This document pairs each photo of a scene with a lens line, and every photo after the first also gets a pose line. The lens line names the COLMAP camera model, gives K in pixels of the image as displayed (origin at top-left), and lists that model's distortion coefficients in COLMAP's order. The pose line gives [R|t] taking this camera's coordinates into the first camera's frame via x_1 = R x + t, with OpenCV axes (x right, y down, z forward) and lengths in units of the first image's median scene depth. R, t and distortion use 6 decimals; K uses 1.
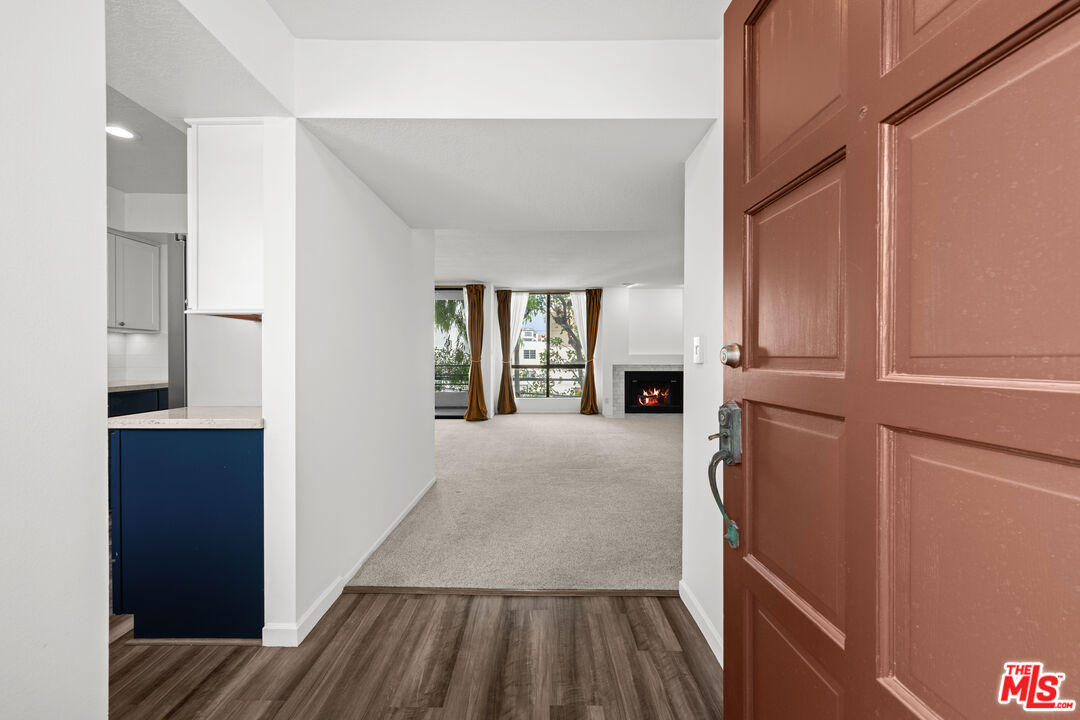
lens RADIAL K [[423.3, 0, 537.8], [0, 423.3, 358.0], [0, 0, 1]] dist [-0.002575, 0.000067]
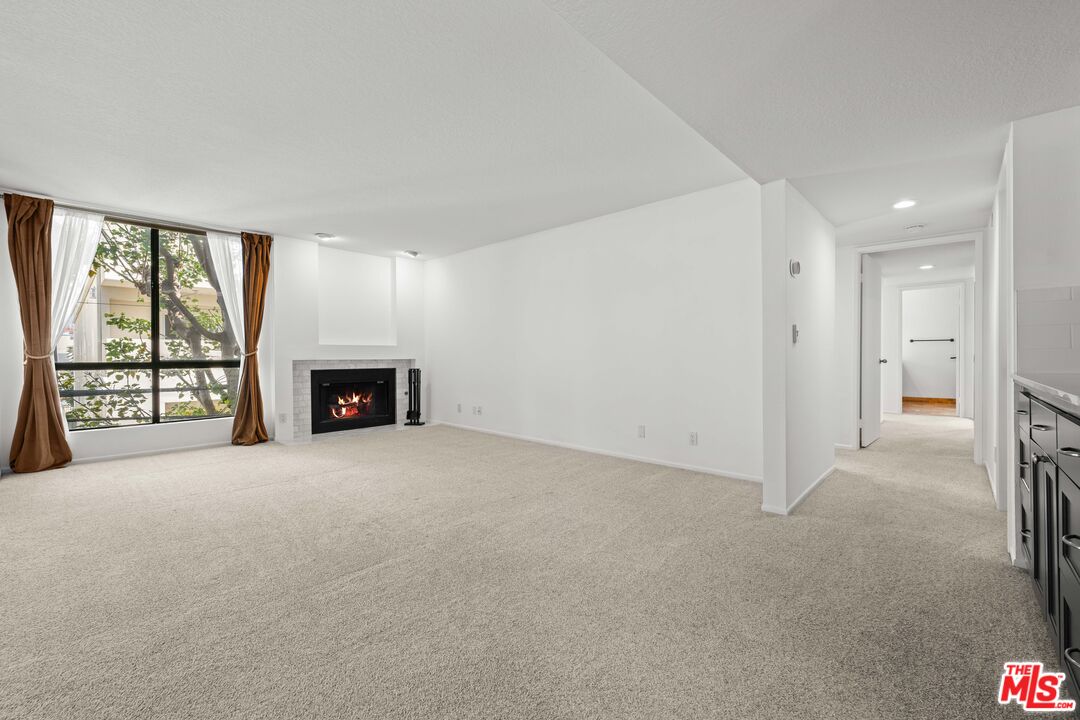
lens RADIAL K [[447.9, 0, 540.0], [0, 447.9, 360.0], [0, 0, 1]] dist [0.000162, 0.000135]
pose [[0.664535, -0.007341, 0.747221, -0.077647], [0.007313, 0.999968, 0.003320, 0.016378], [-0.747221, 0.003259, 0.664567, 0.278196]]
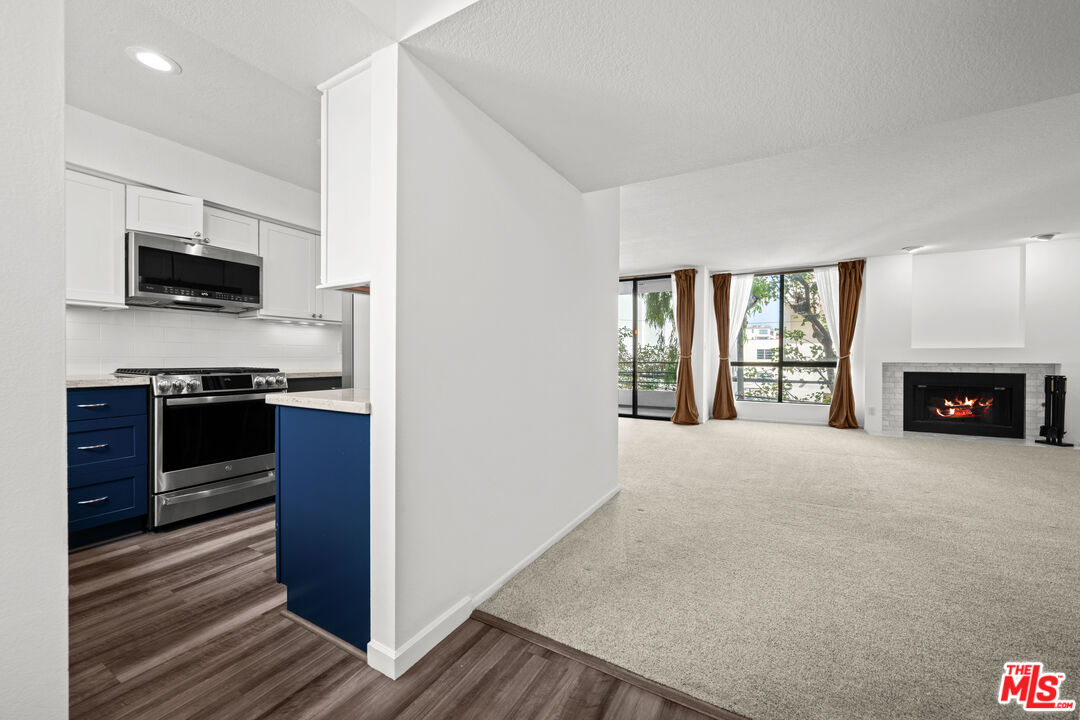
lens RADIAL K [[423.3, 0, 537.8], [0, 423.3, 358.0], [0, 0, 1]] dist [-0.002575, 0.000067]
pose [[0.872804, 0.004465, -0.488050, 0.014056], [-0.003903, 0.999990, 0.002169, 0.008858], [0.488054, 0.000012, 0.872813, 0.075308]]
